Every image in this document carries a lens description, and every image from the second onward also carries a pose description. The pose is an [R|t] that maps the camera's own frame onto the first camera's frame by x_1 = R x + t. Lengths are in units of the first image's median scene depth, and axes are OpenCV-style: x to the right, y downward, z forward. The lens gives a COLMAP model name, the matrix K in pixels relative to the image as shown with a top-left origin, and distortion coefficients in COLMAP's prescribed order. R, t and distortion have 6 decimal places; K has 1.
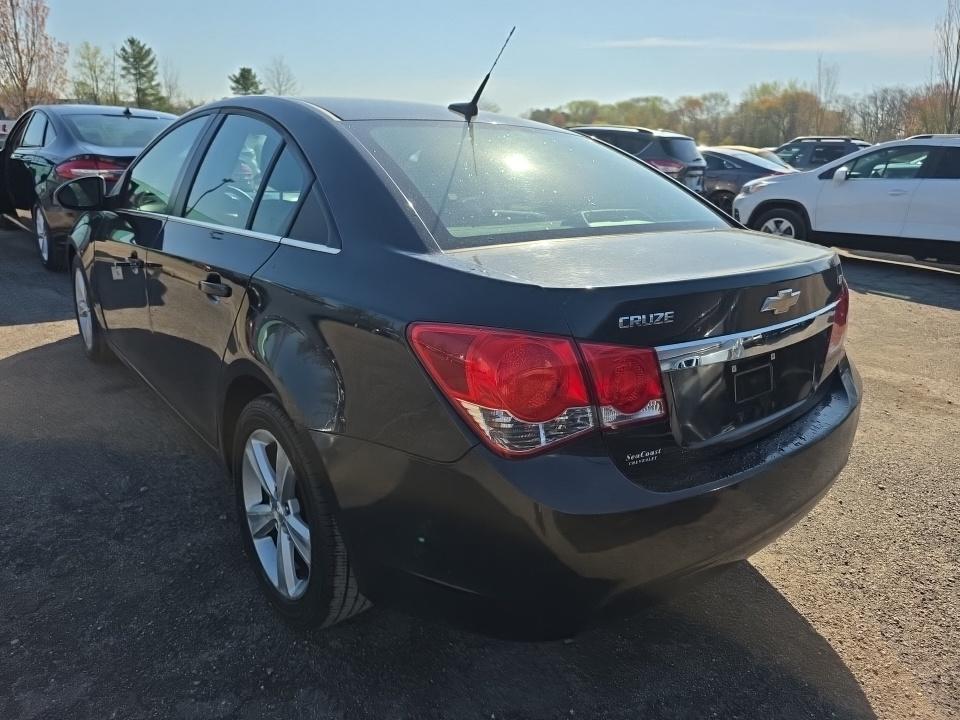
lens RADIAL K [[662.4, 0, 480.0], [0, 662.4, 360.0], [0, 0, 1]] dist [0.055133, -0.061425]
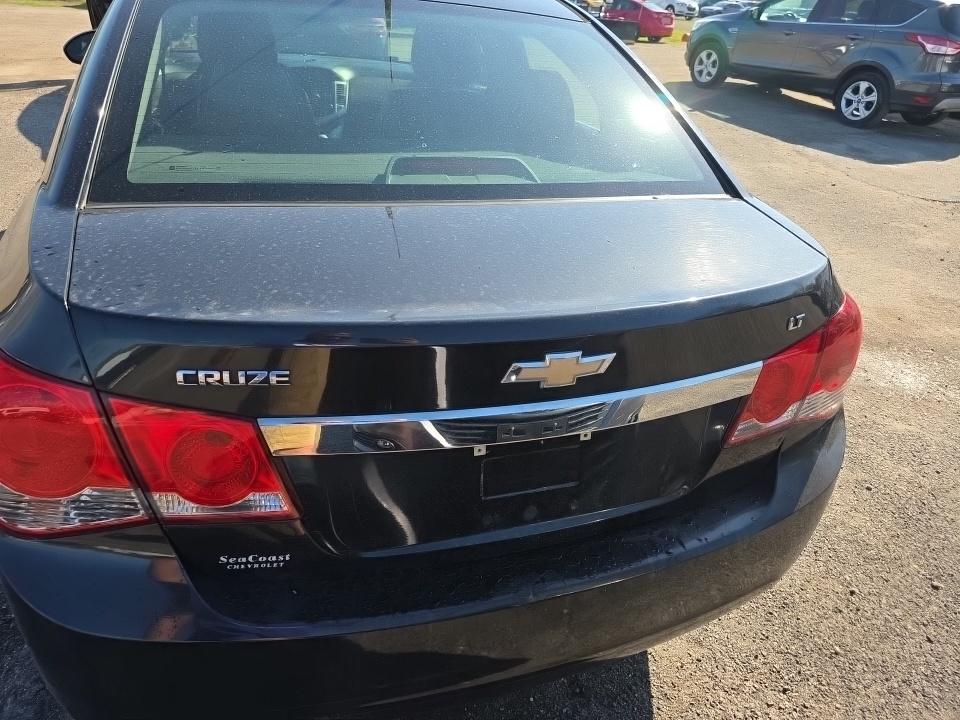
lens RADIAL K [[662.4, 0, 480.0], [0, 662.4, 360.0], [0, 0, 1]] dist [0.055133, -0.061425]
pose [[0.933368, 0.211368, -0.290081, 0.584995], [-0.148865, 0.963388, 0.222984, -0.228941], [0.326593, -0.164943, 0.930662, 0.446025]]
